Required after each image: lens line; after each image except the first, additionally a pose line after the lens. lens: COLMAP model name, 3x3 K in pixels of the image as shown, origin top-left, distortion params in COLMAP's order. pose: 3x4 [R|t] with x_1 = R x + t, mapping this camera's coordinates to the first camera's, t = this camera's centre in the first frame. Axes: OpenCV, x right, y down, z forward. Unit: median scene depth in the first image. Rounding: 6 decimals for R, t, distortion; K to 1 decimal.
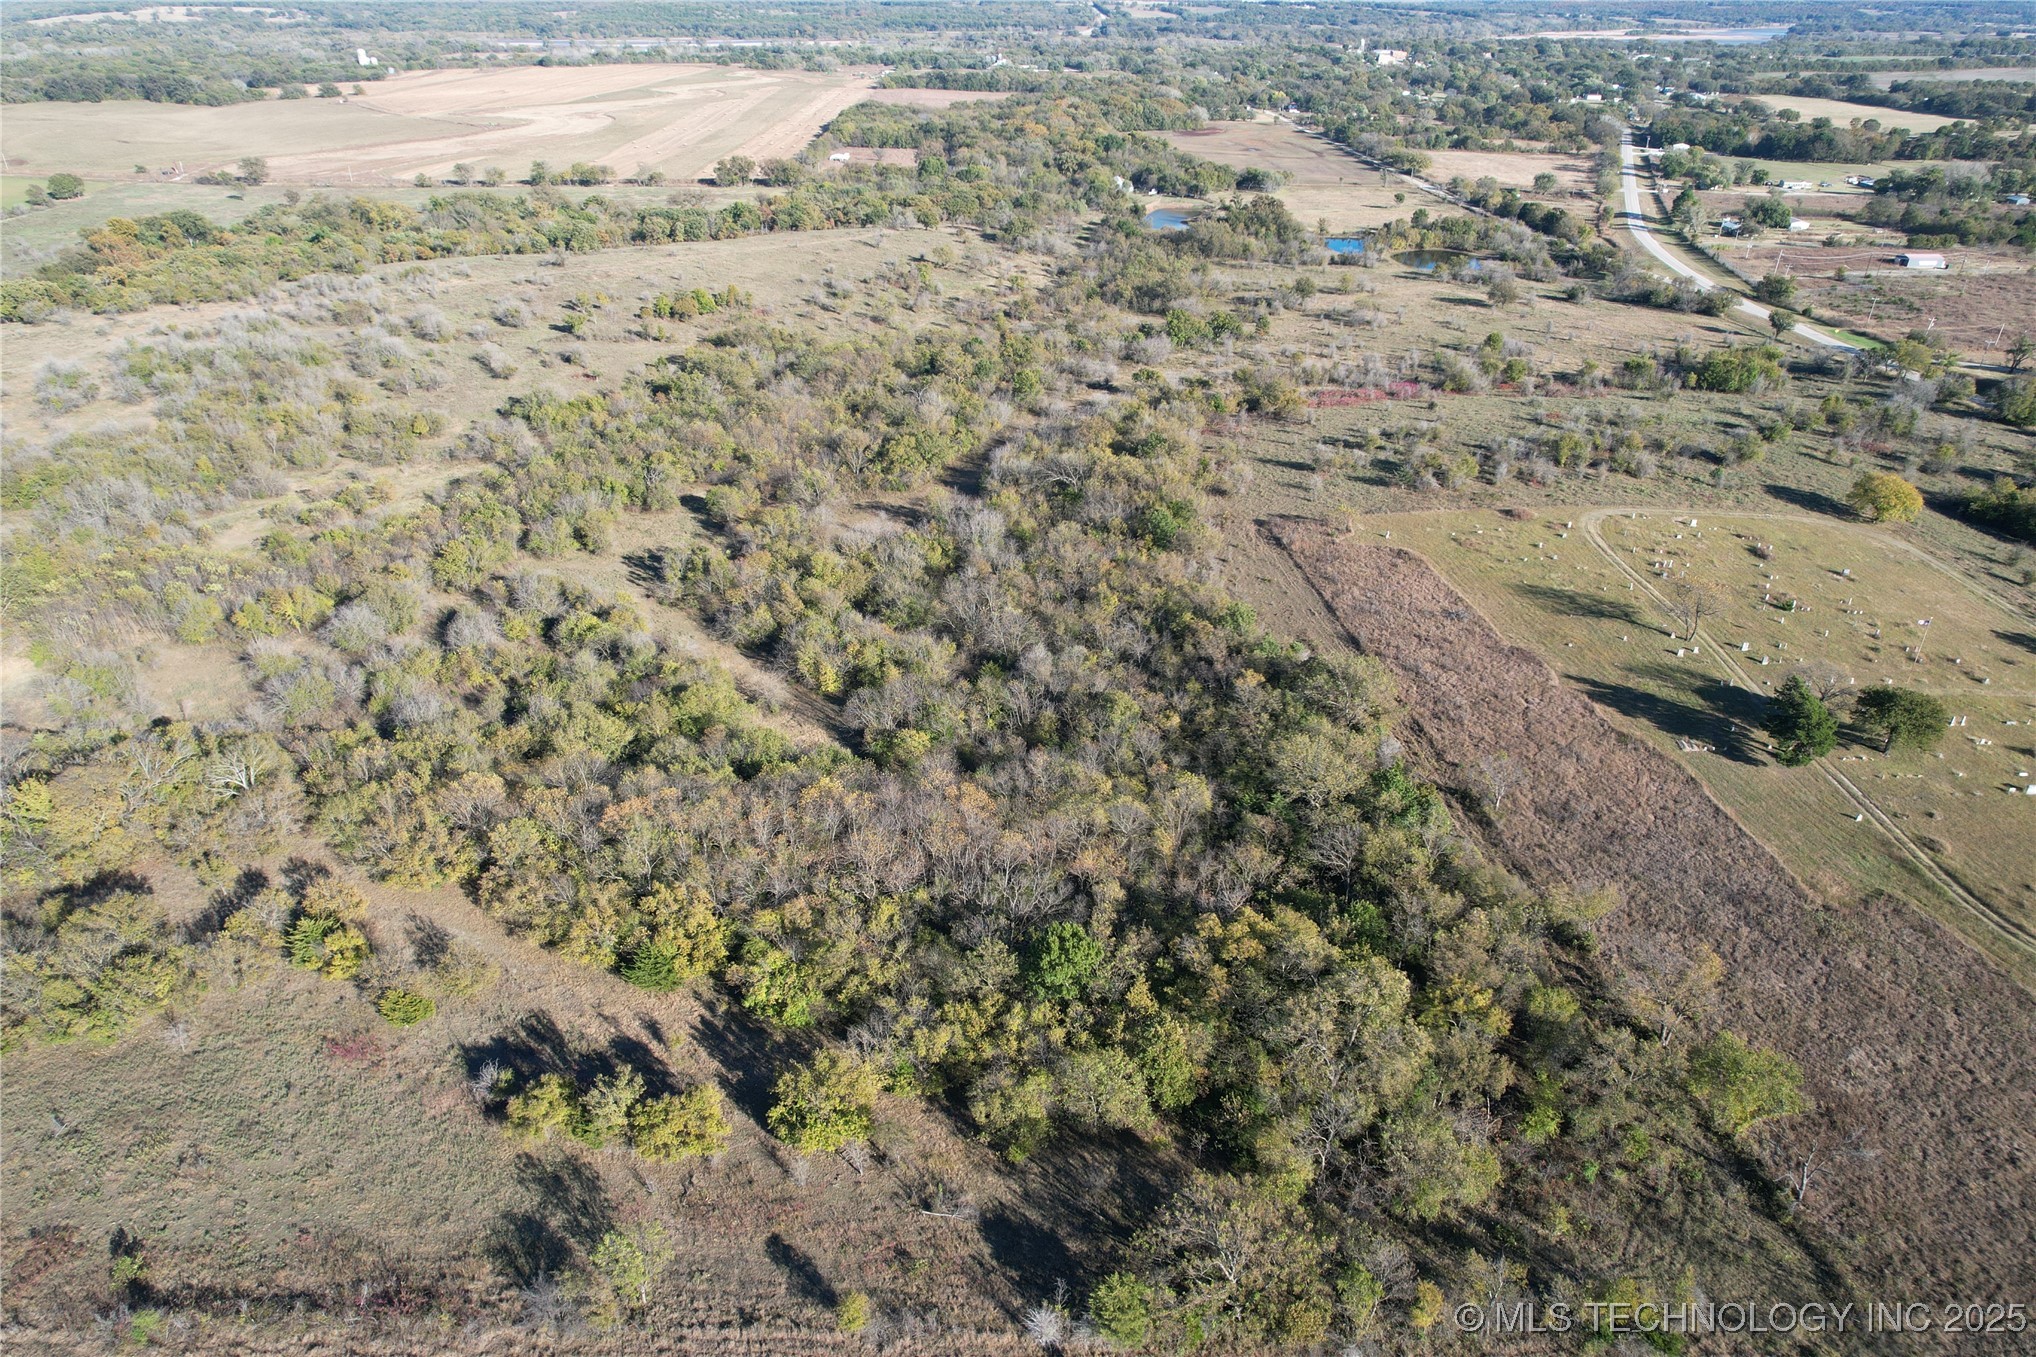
lens RADIAL K [[1313.8, 0, 1028.0], [0, 1313.8, 684.4], [0, 0, 1]] dist [-0.077353, 0.071360]
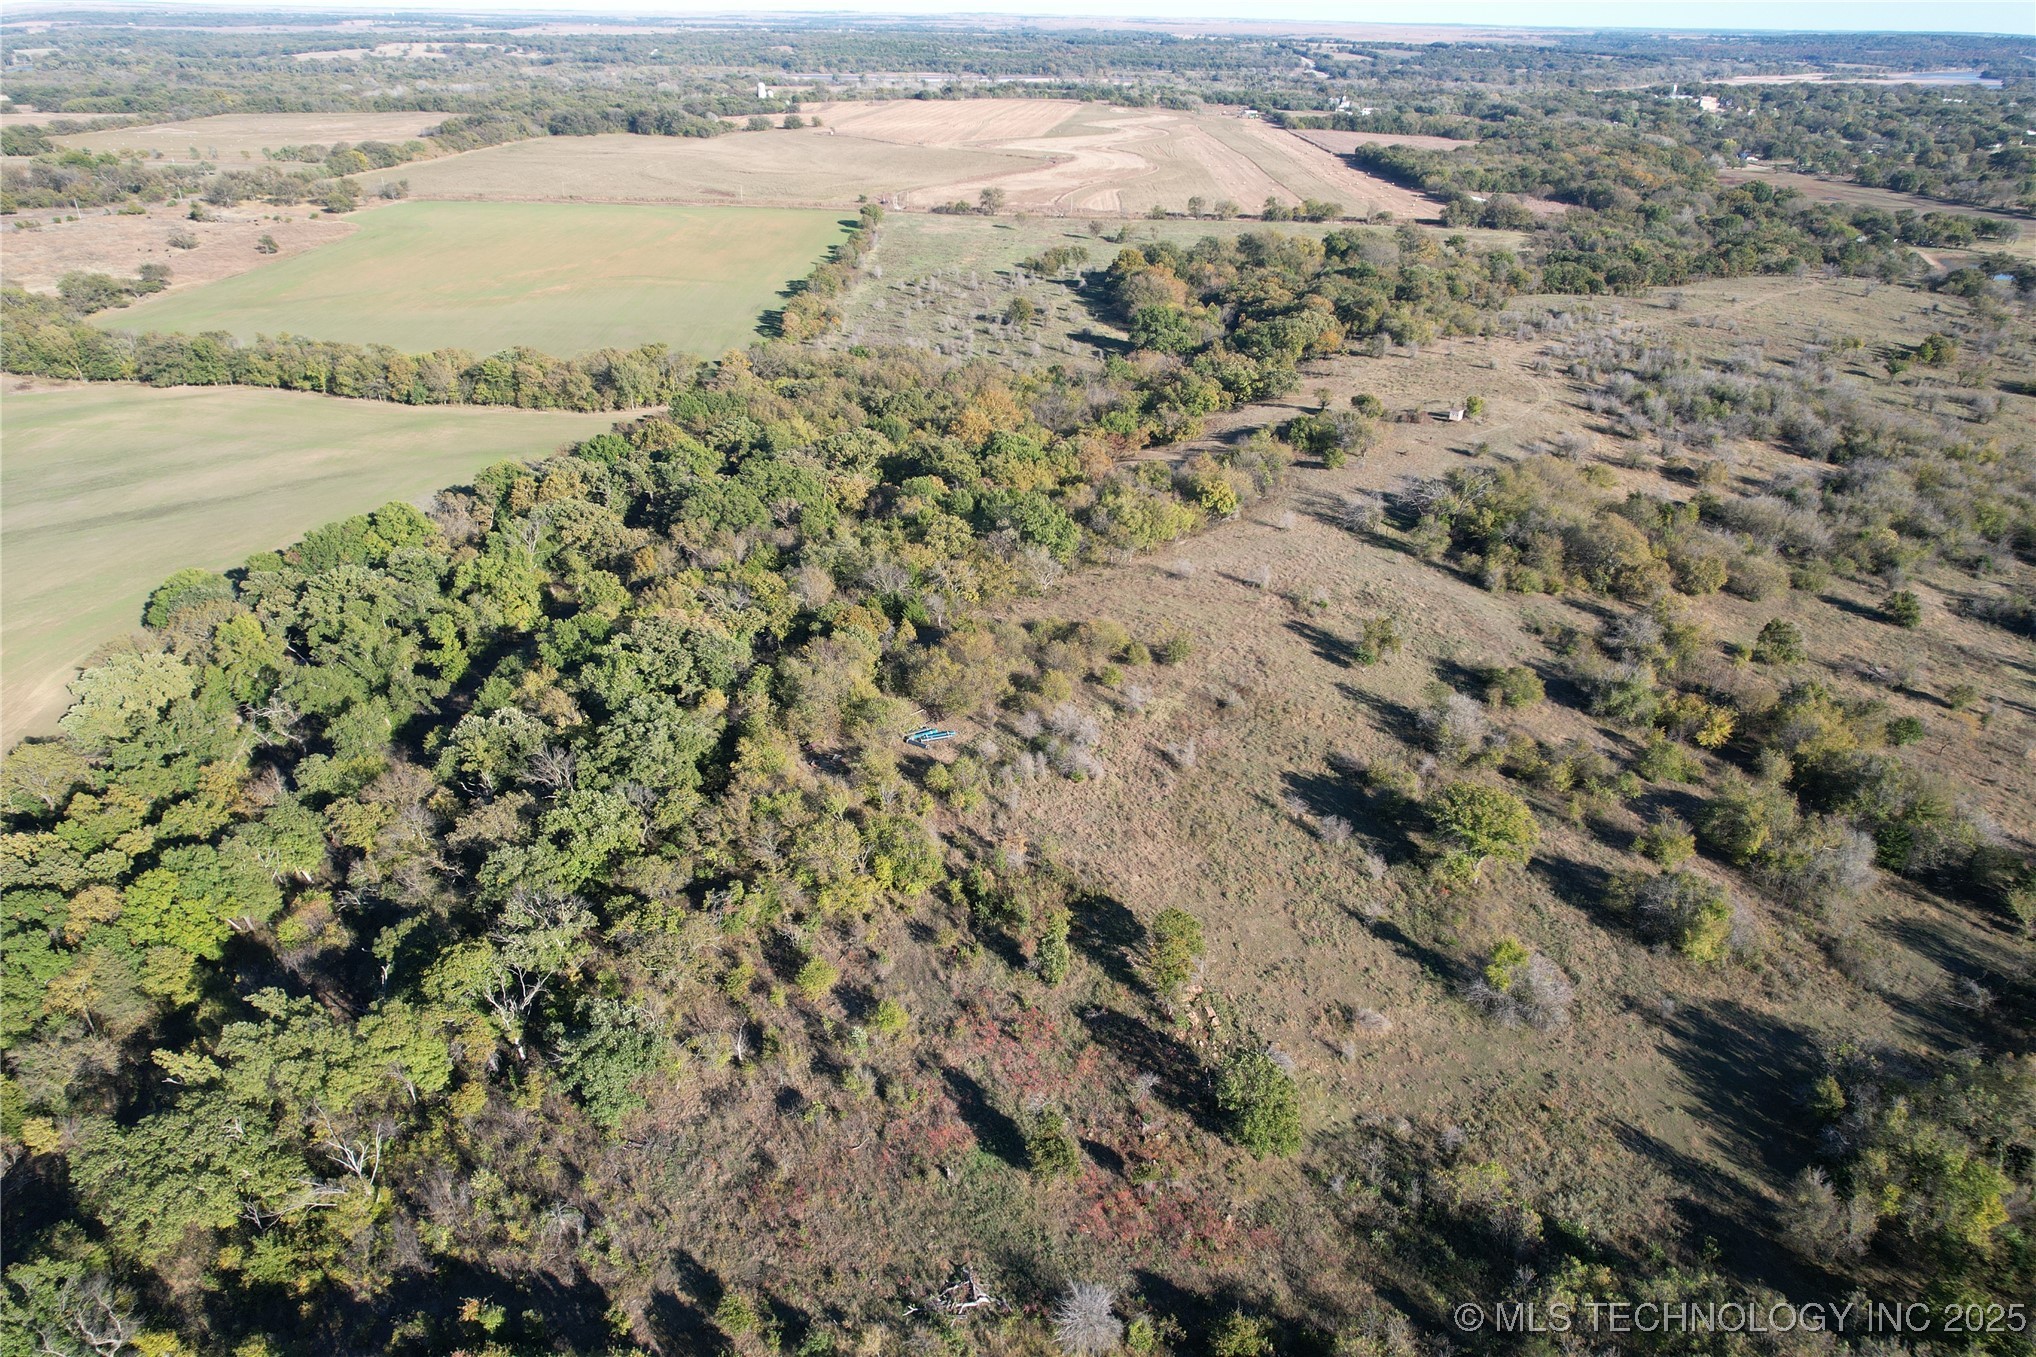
lens RADIAL K [[1313.8, 0, 1027.9], [0, 1313.8, 683.8], [0, 0, 1]] dist [-0.077353, 0.071360]
pose [[0.999484, 0.019558, -0.025484, -0.337720], [-0.020168, 0.999511, -0.023904, 0.003095], [0.025004, 0.024406, 0.999389, -0.009673]]
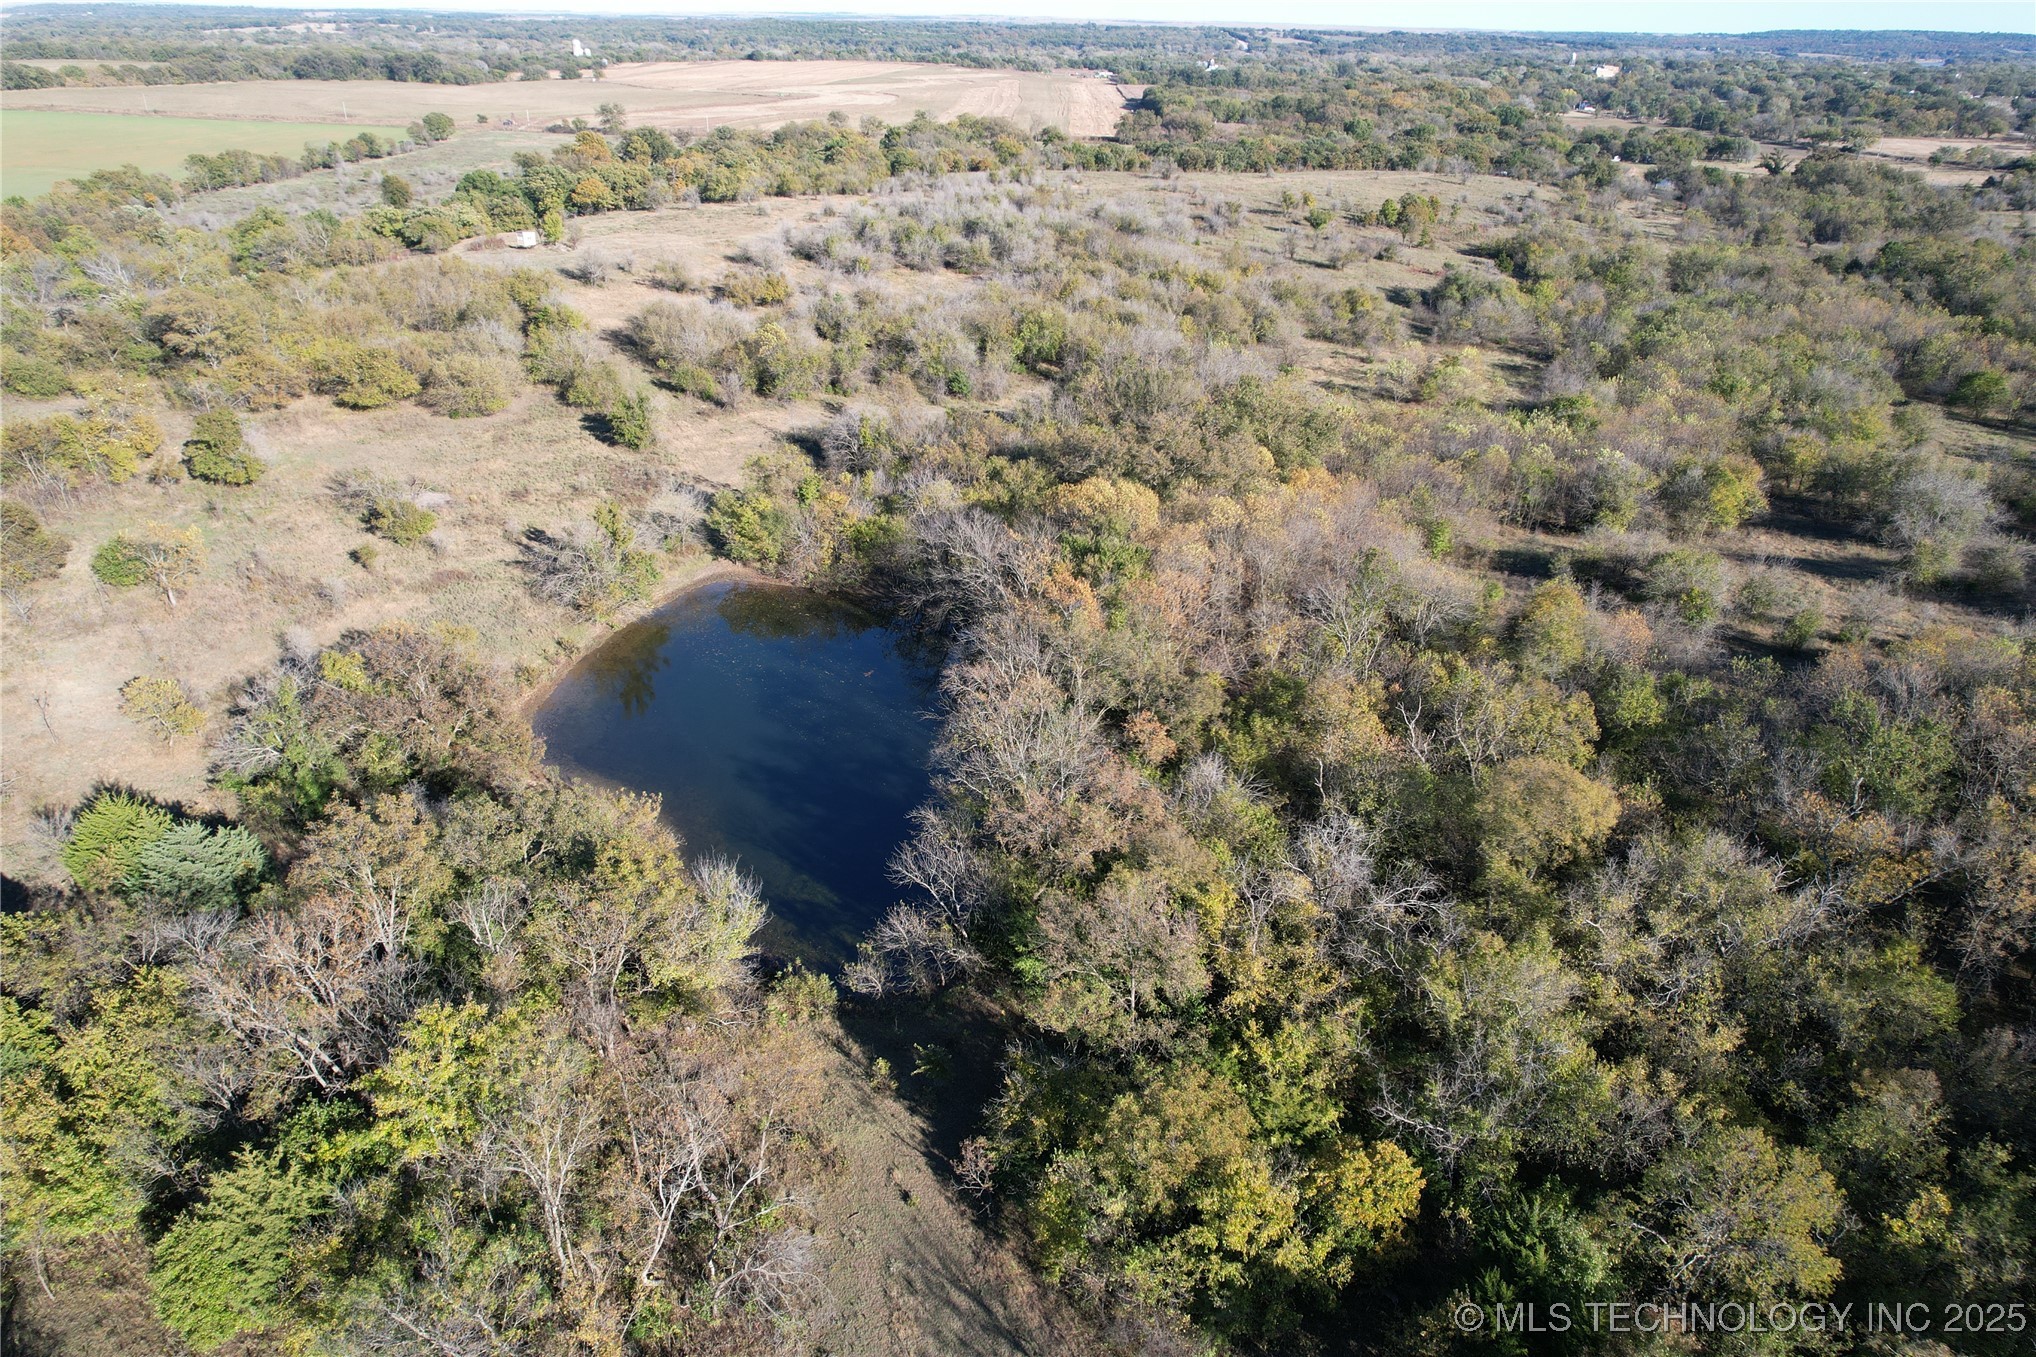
lens RADIAL K [[1313.8, 0, 1025.3], [0, 1313.8, 687.7], [0, 0, 1]] dist [-0.077353, 0.071360]
pose [[0.999076, 0.026659, -0.033719, -0.166845], [-0.027501, 0.999315, -0.024763, 0.011489], [0.033036, 0.025667, 0.999125, 0.066156]]
